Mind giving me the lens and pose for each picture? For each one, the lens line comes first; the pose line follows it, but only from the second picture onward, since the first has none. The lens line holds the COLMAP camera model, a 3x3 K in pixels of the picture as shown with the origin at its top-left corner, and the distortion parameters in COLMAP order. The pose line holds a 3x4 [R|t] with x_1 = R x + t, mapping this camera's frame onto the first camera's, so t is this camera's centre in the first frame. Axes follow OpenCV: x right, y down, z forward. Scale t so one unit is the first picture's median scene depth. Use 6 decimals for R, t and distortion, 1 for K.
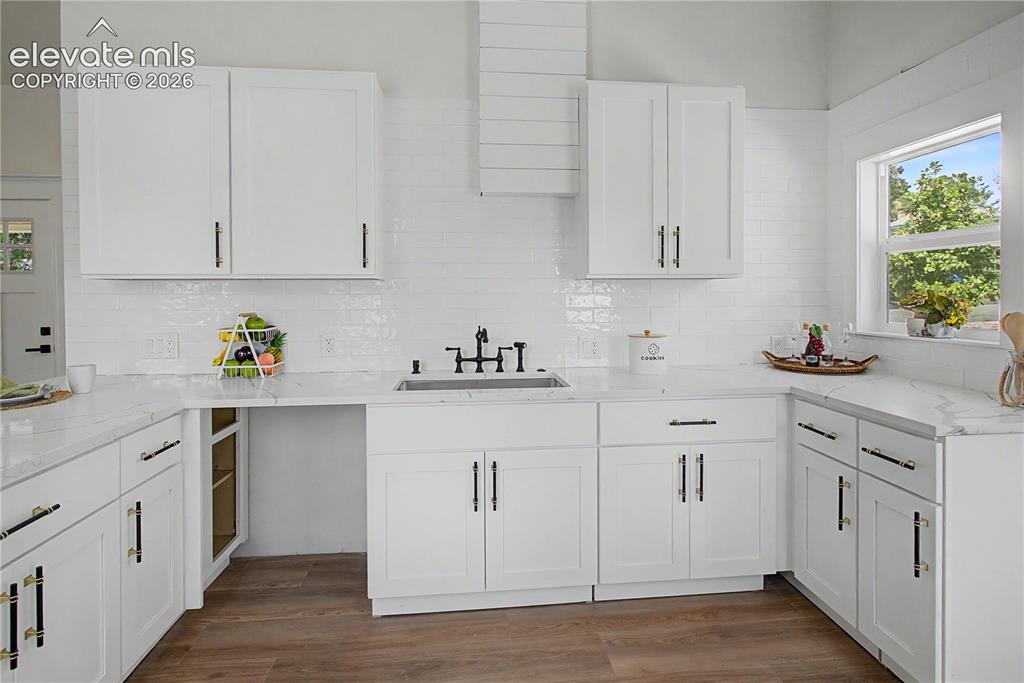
lens RADIAL K [[518.6, 0, 513.7], [0, 518.6, 296.4], [0, 0, 1]] dist [-0.002932, -0.000050]
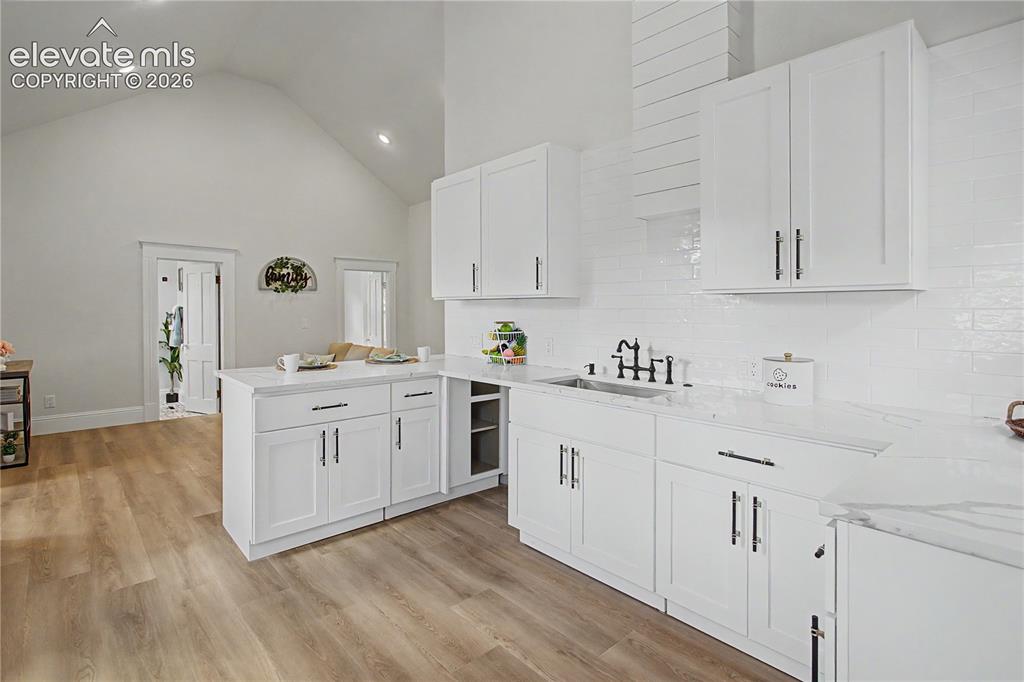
lens RADIAL K [[518.6, 0, 513.7], [0, 518.6, 295.9], [0, 0, 1]] dist [-0.002932, -0.000050]
pose [[0.581182, -0.015881, -0.813618, 0.719234], [-0.000090, 0.999808, -0.019579, -0.012715], [0.813773, 0.011452, 0.581069, 0.141586]]
